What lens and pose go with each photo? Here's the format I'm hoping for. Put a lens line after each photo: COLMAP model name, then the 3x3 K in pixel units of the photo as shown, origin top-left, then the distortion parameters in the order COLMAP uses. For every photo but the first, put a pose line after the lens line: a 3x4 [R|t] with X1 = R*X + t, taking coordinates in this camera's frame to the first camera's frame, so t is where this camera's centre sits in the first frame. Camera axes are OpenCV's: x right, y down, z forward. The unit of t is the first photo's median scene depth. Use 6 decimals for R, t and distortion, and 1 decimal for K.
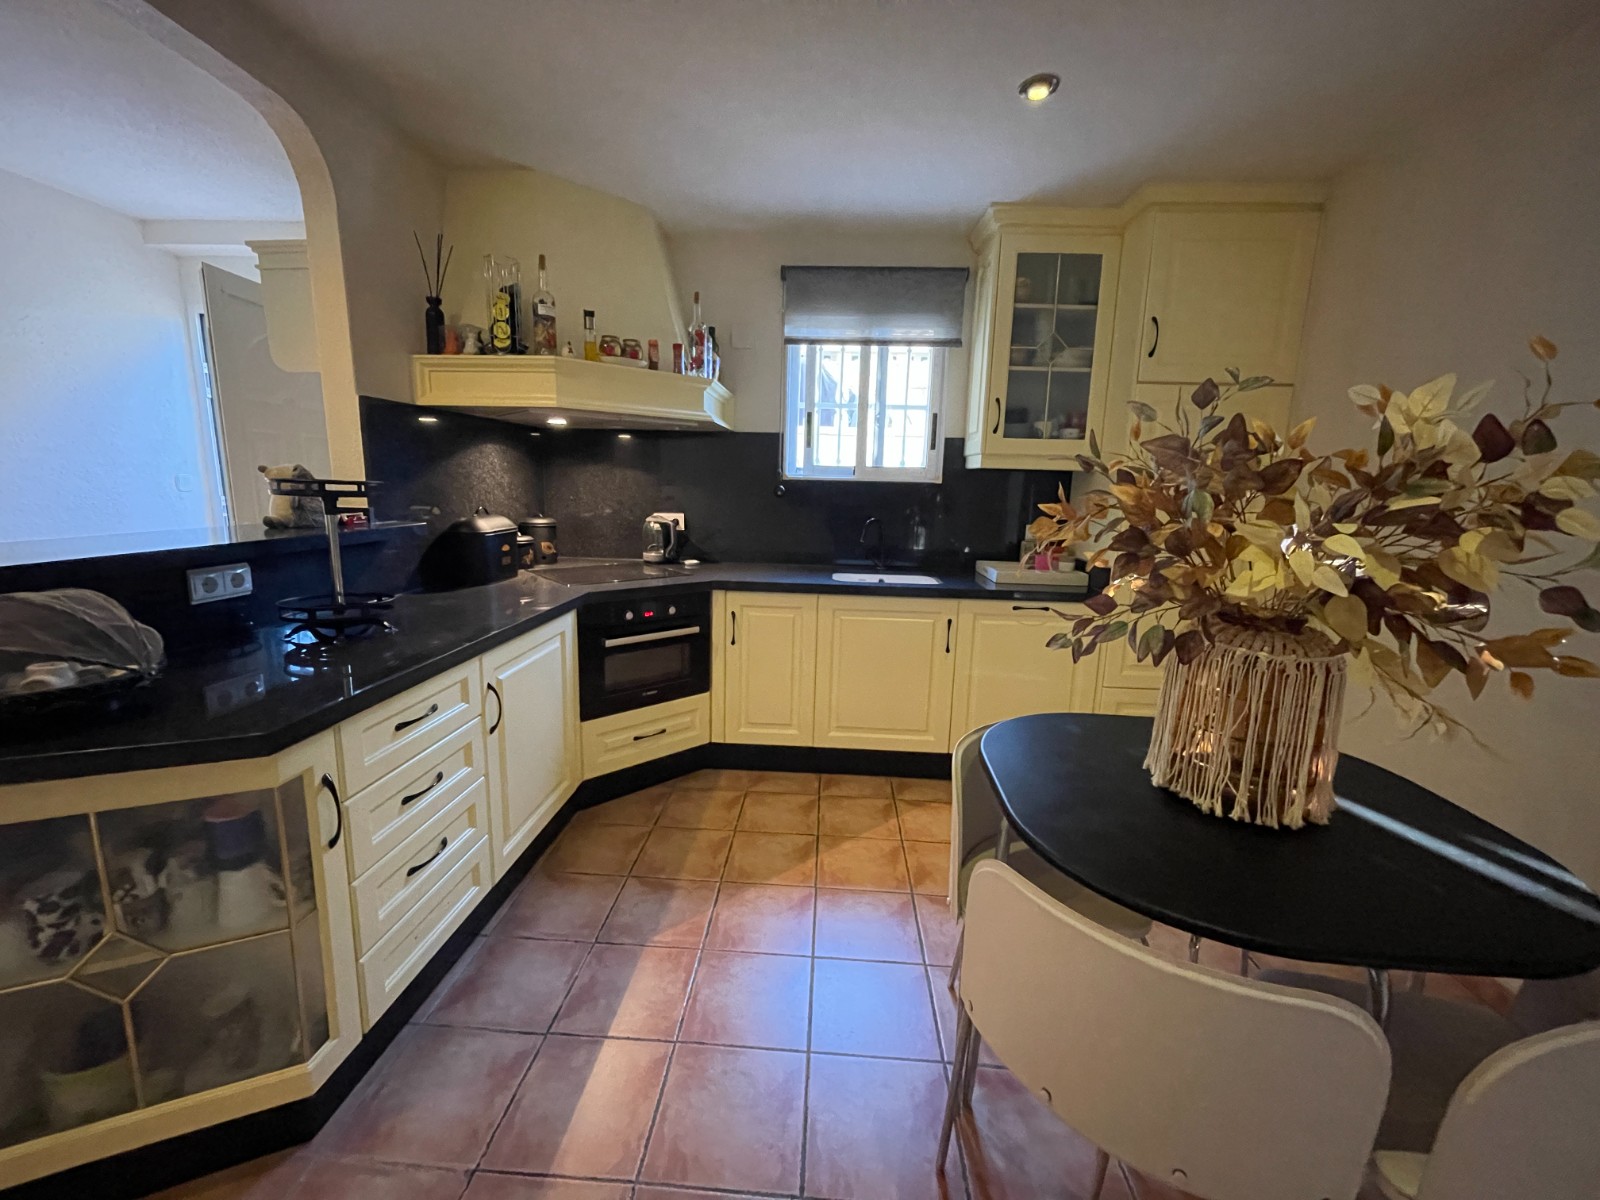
lens RADIAL K [[640.8, 0, 796.9], [0, 640.8, 598.6], [0, 0, 1]] dist [-0.008069, 0.001760]
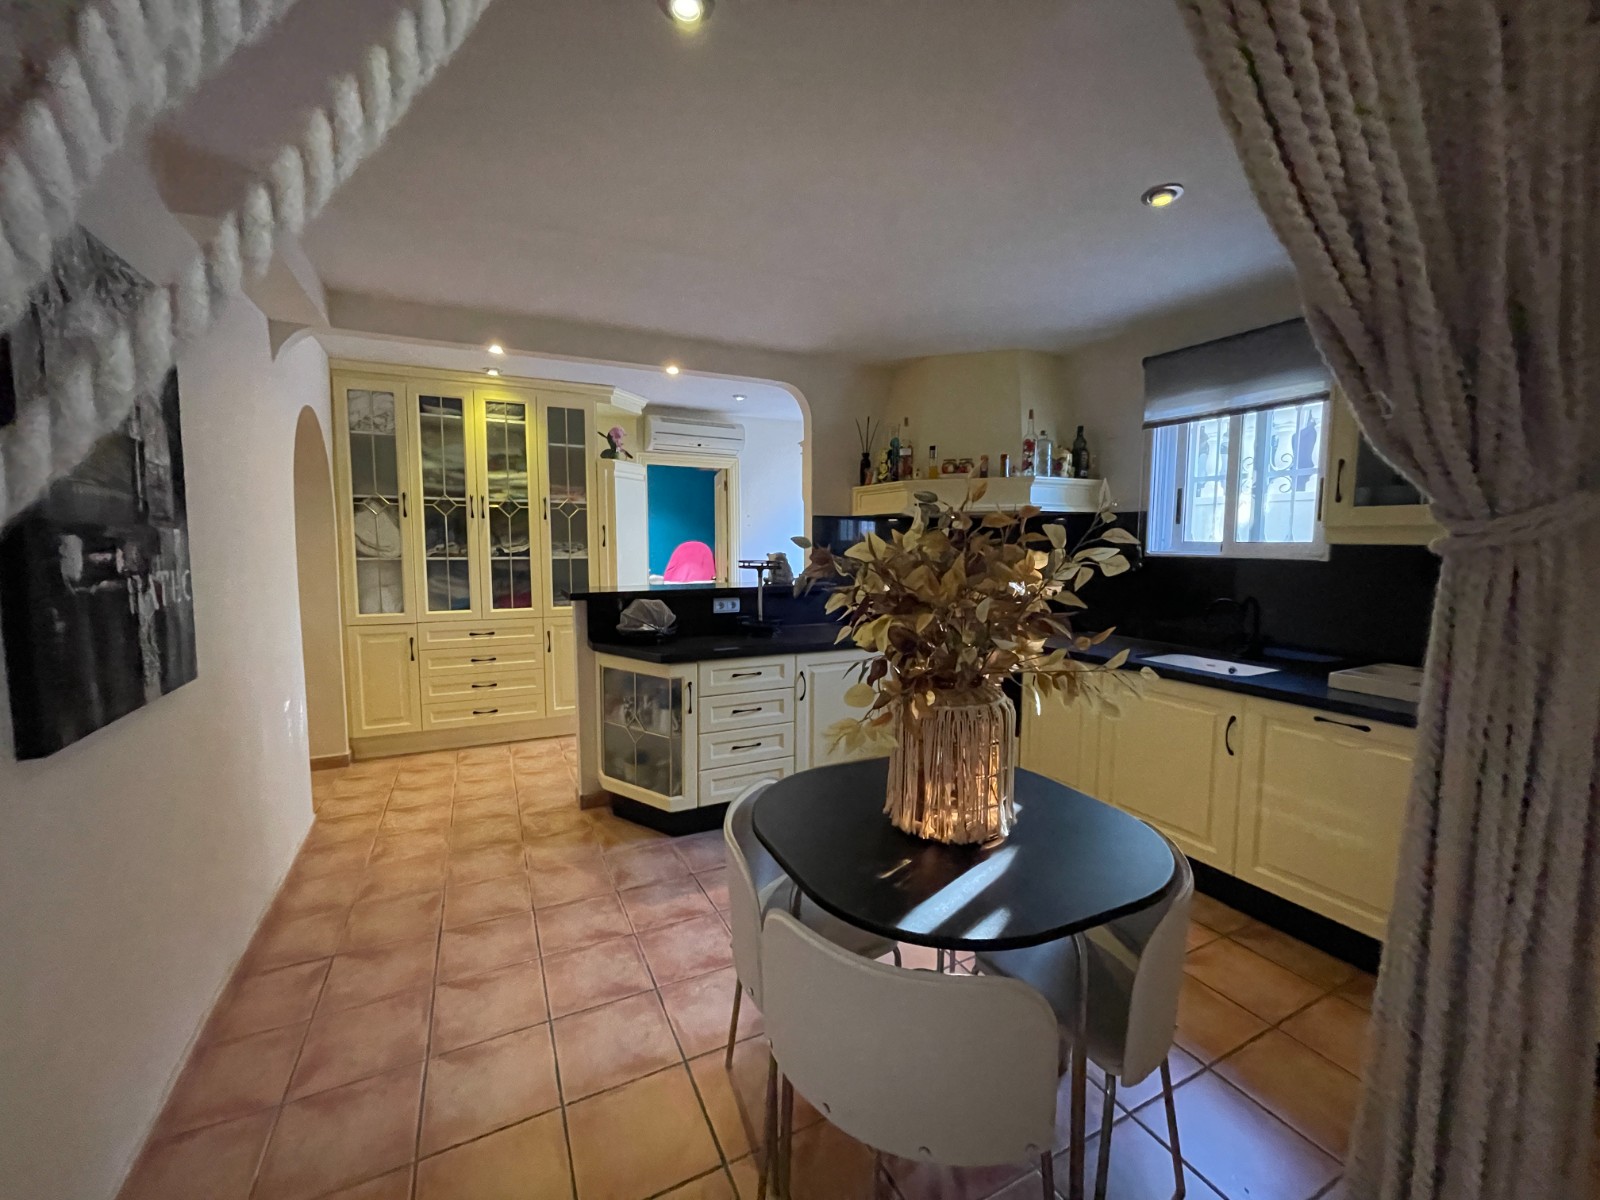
lens RADIAL K [[640.8, 0, 789.4], [0, 640.8, 600.3], [0, 0, 1]] dist [-0.008069, 0.001760]
pose [[0.495597, 0.057851, -0.866624, 0.730108], [-0.146946, 0.988980, -0.018015, -0.020825], [0.856032, 0.136276, 0.498636, 0.026164]]
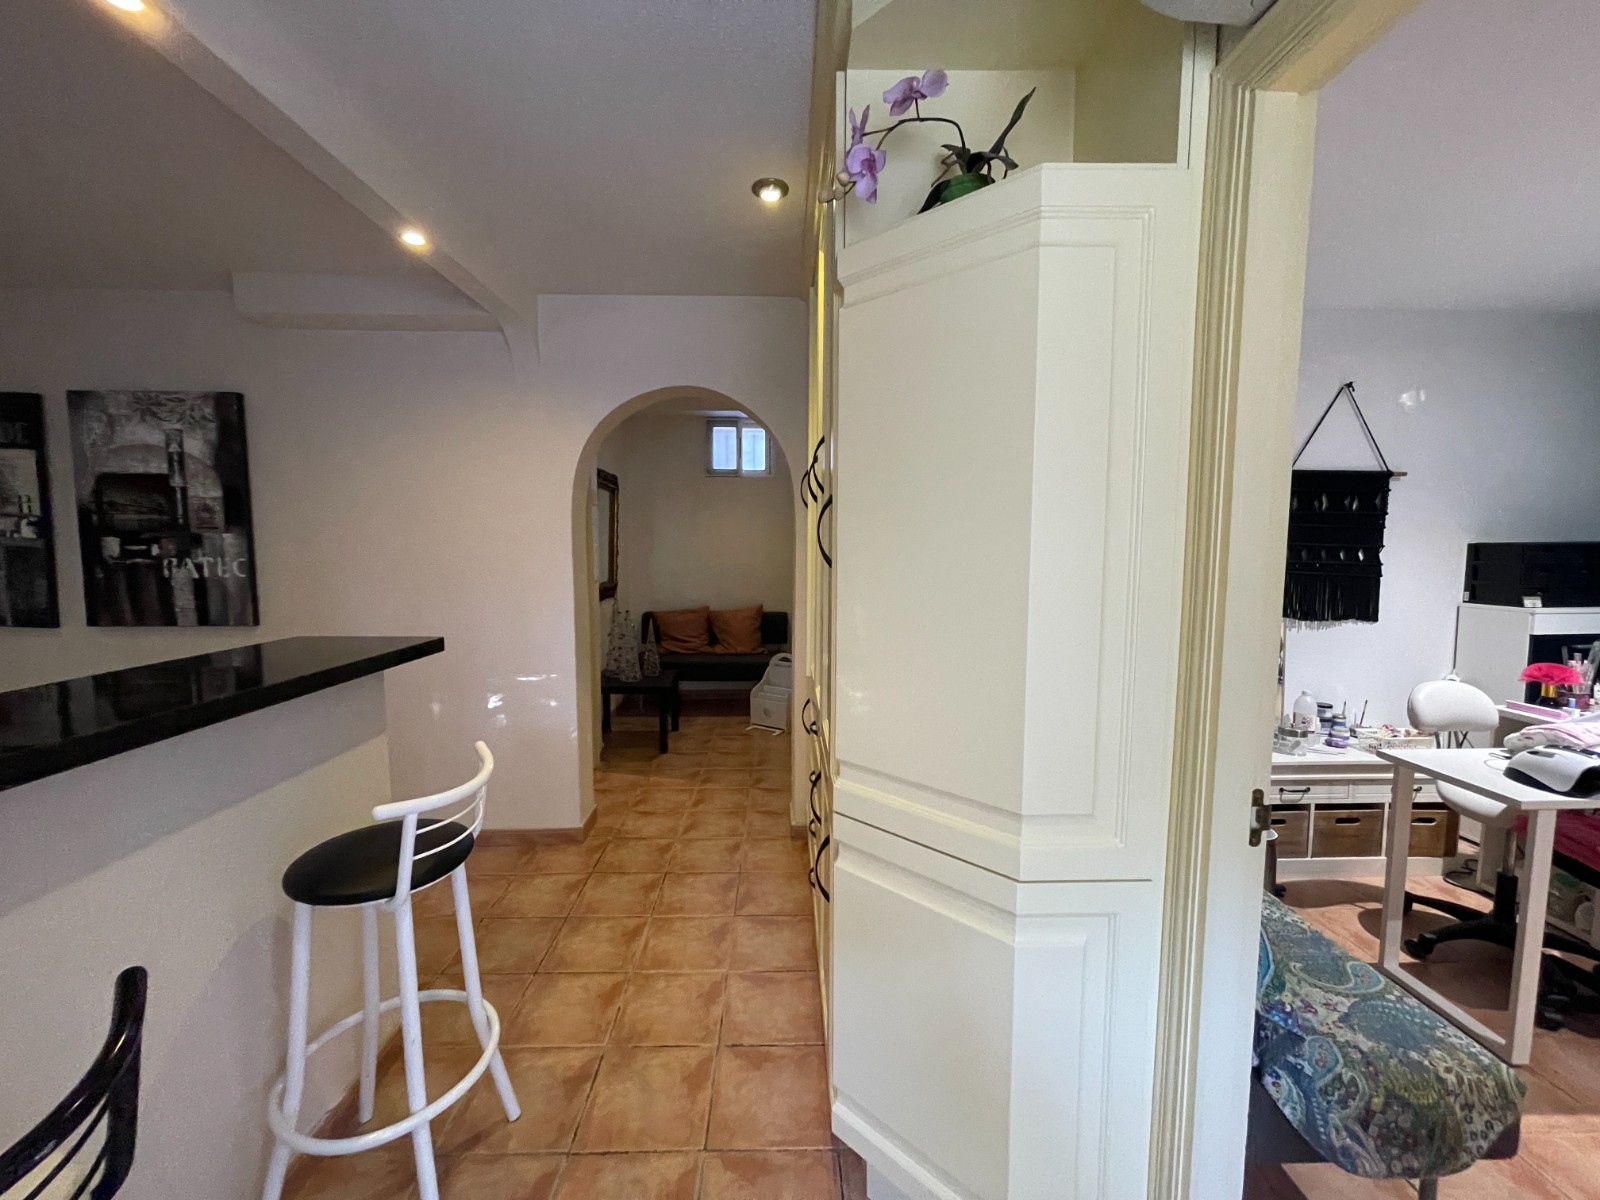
lens RADIAL K [[640.8, 0, 798.3], [0, 640.8, 596.8], [0, 0, 1]] dist [-0.008069, 0.001760]
pose [[-0.994432, -0.026636, -0.101957, -0.974213], [-0.052057, 0.965398, 0.255532, -0.234268], [0.091623, 0.259417, -0.961409, 0.954863]]
